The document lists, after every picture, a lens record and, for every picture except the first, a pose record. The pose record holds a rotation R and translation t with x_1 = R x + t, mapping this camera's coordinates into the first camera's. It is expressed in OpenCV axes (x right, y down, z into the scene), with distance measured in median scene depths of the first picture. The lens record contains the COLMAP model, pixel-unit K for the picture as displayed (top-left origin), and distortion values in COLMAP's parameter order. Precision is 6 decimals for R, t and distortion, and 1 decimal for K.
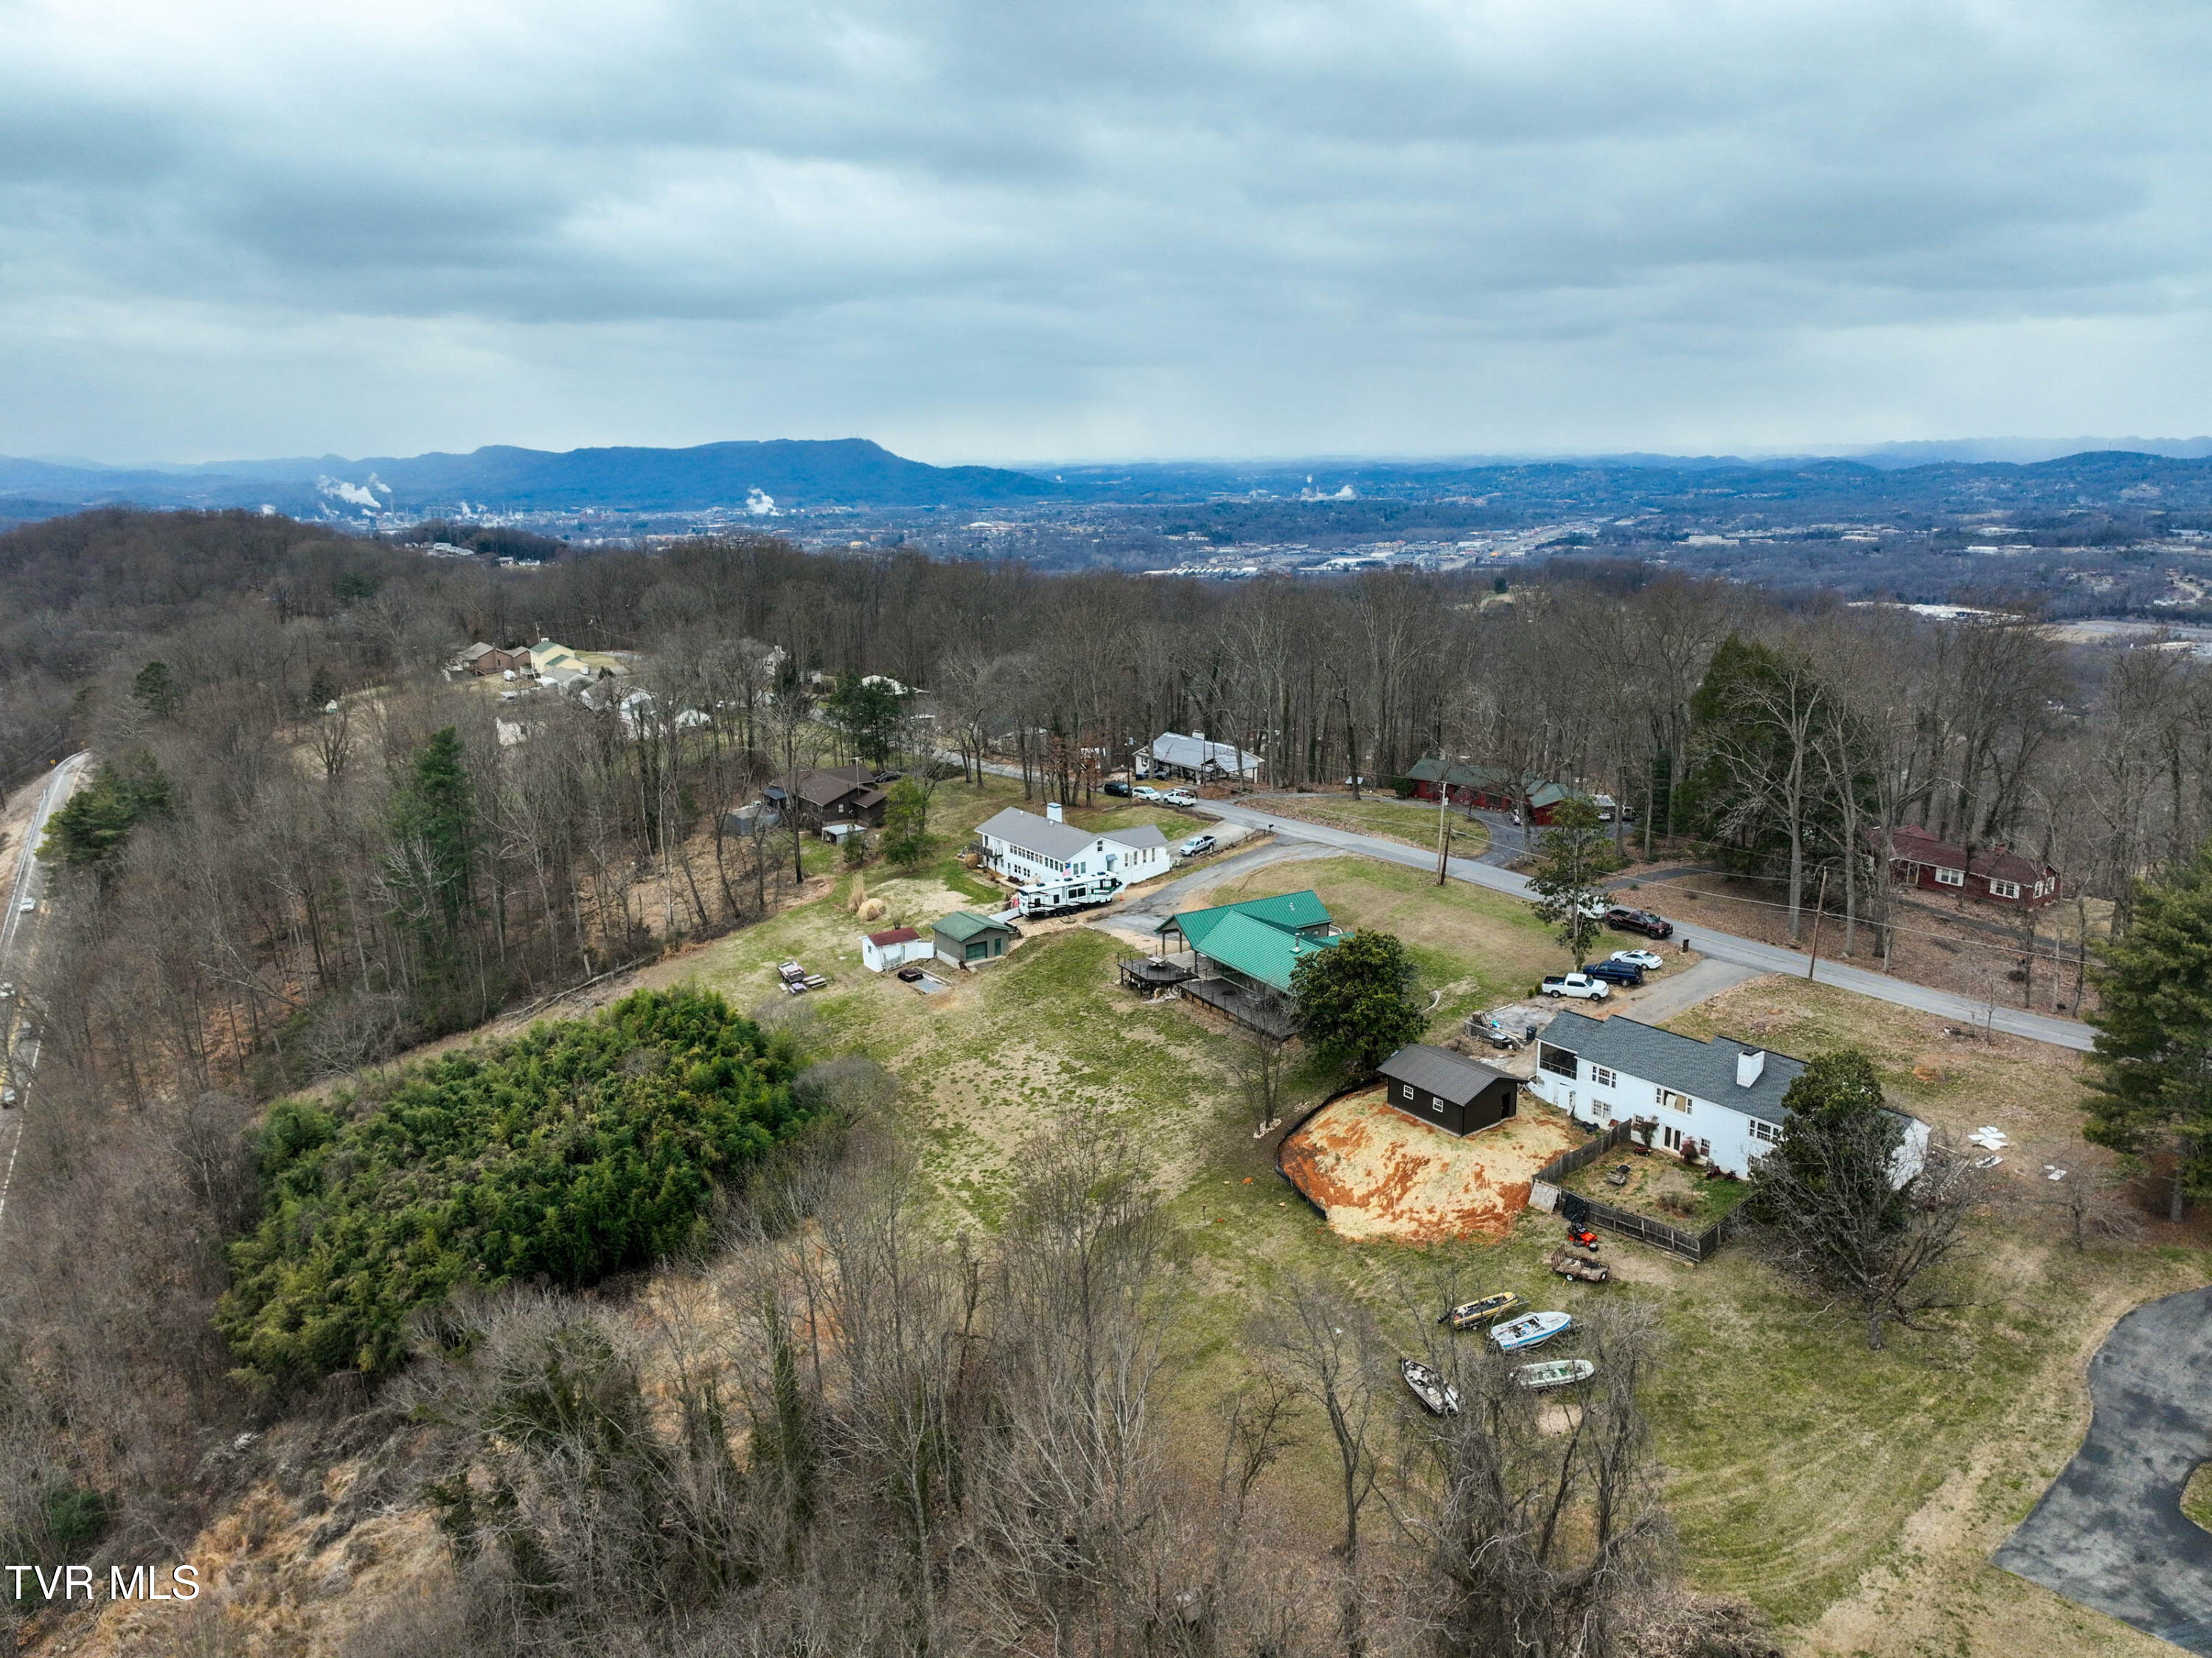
lens RADIAL K [[1561.2, 0, 1111.1], [0, 1561.2, 771.1], [0, 0, 1]] dist [0.009002, 0.002996]
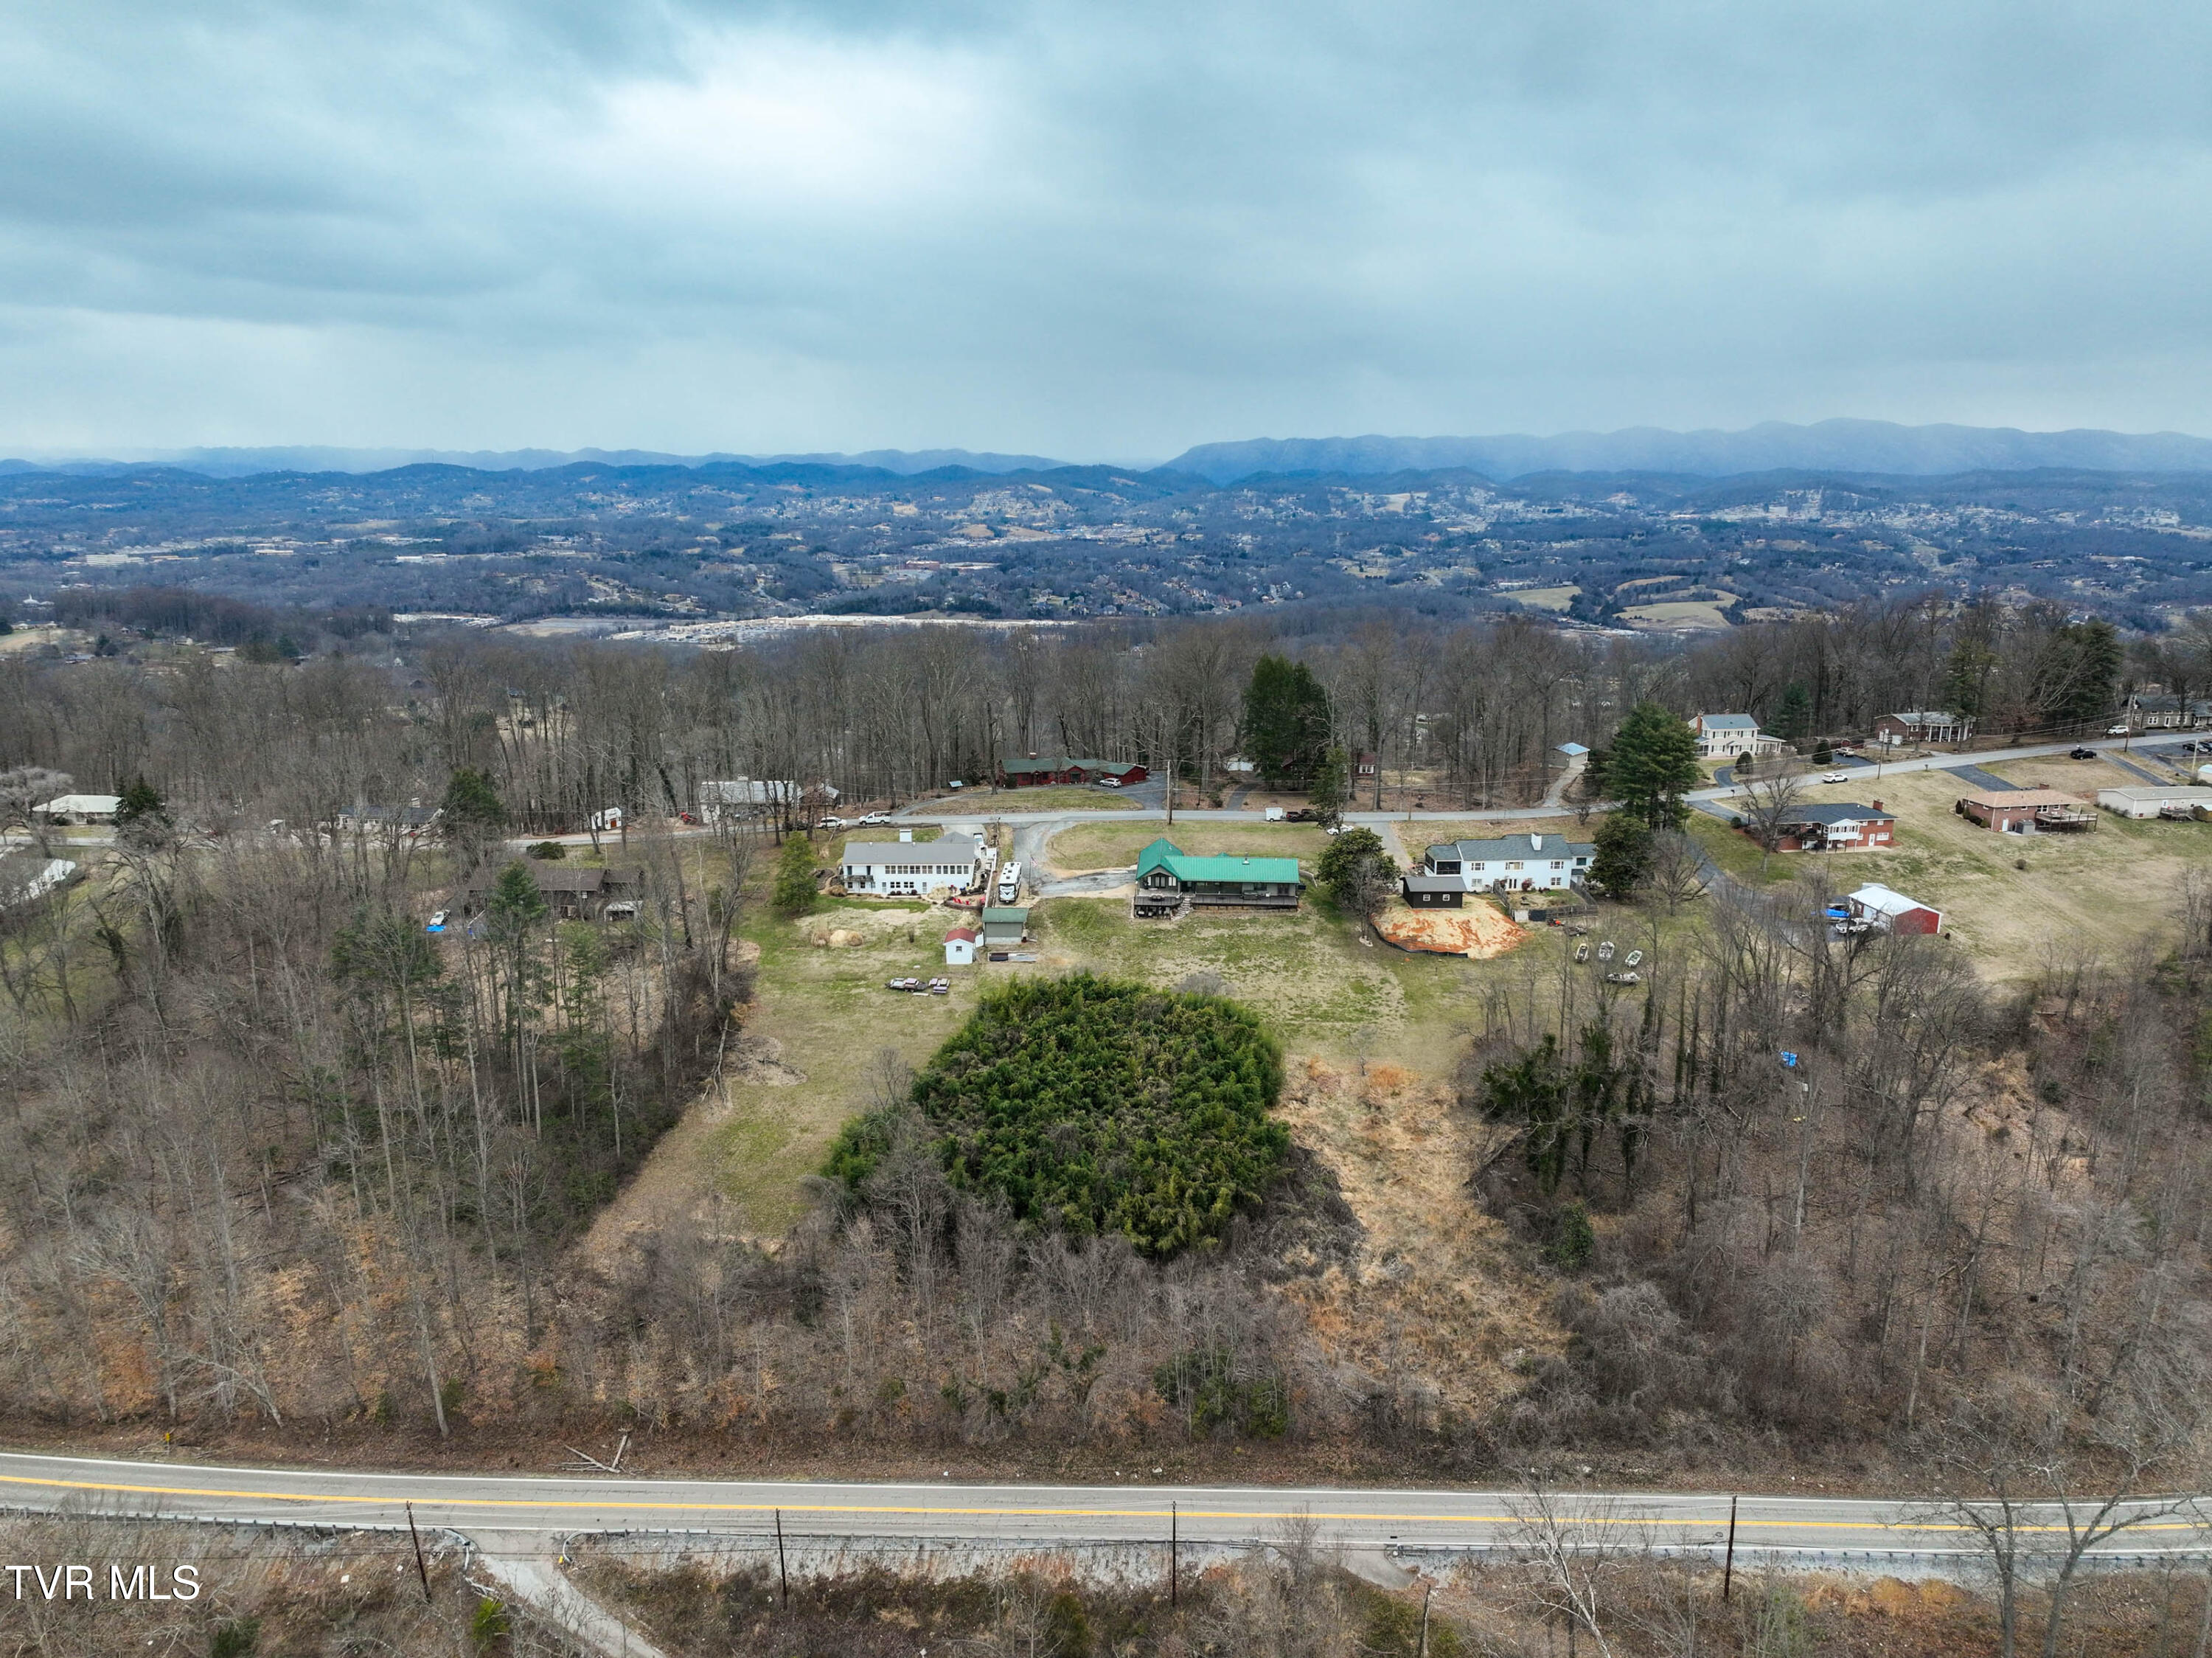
lens RADIAL K [[1551.5, 0, 1114.2], [0, 1551.5, 822.1], [0, 0, 1]] dist [0.008564, 0.000487]
pose [[0.555767, -0.176756, 0.812331, -1.085496], [0.153123, 0.982183, 0.108953, -0.108729], [-0.817115, 0.063834, 0.572930, 0.136708]]
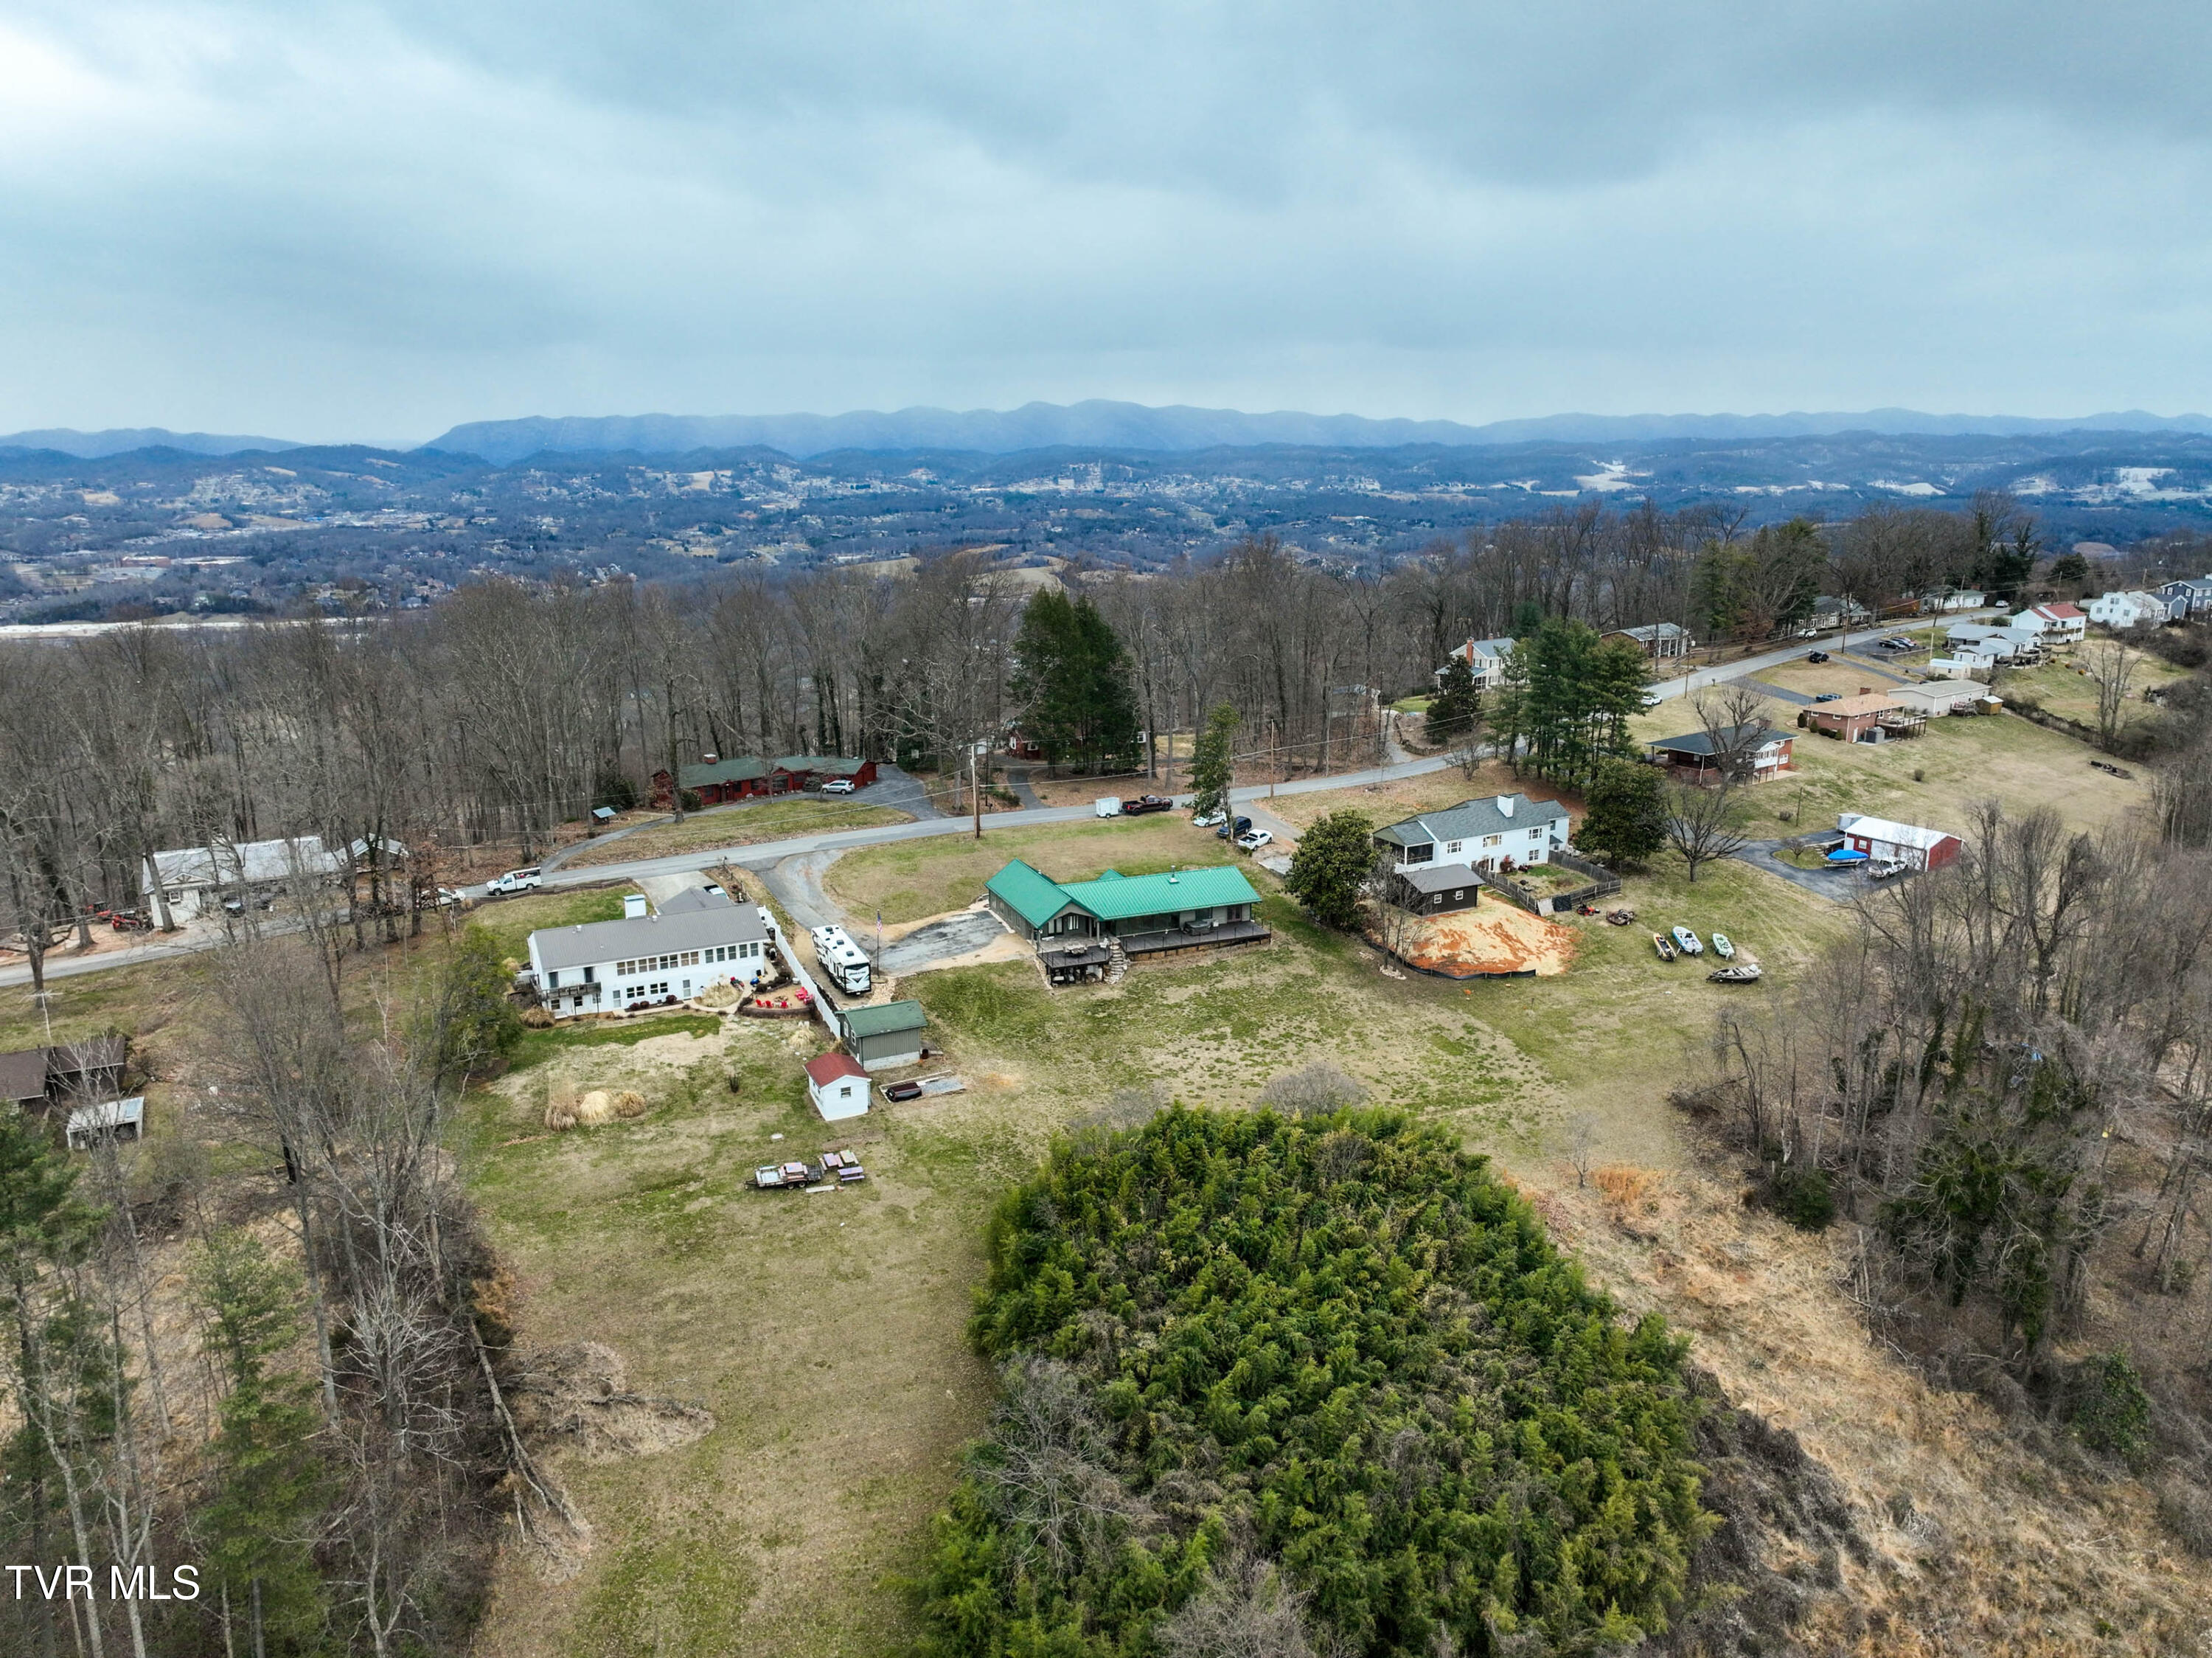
lens RADIAL K [[1553.7, 0, 1114.6], [0, 1553.7, 826.8], [0, 0, 1]] dist [0.002652, 0.011587]
pose [[0.145980, -0.228219, 0.962604, -0.804416], [0.194253, 0.960697, 0.198308, -0.129100], [-0.970029, 0.158040, 0.184575, 0.692242]]
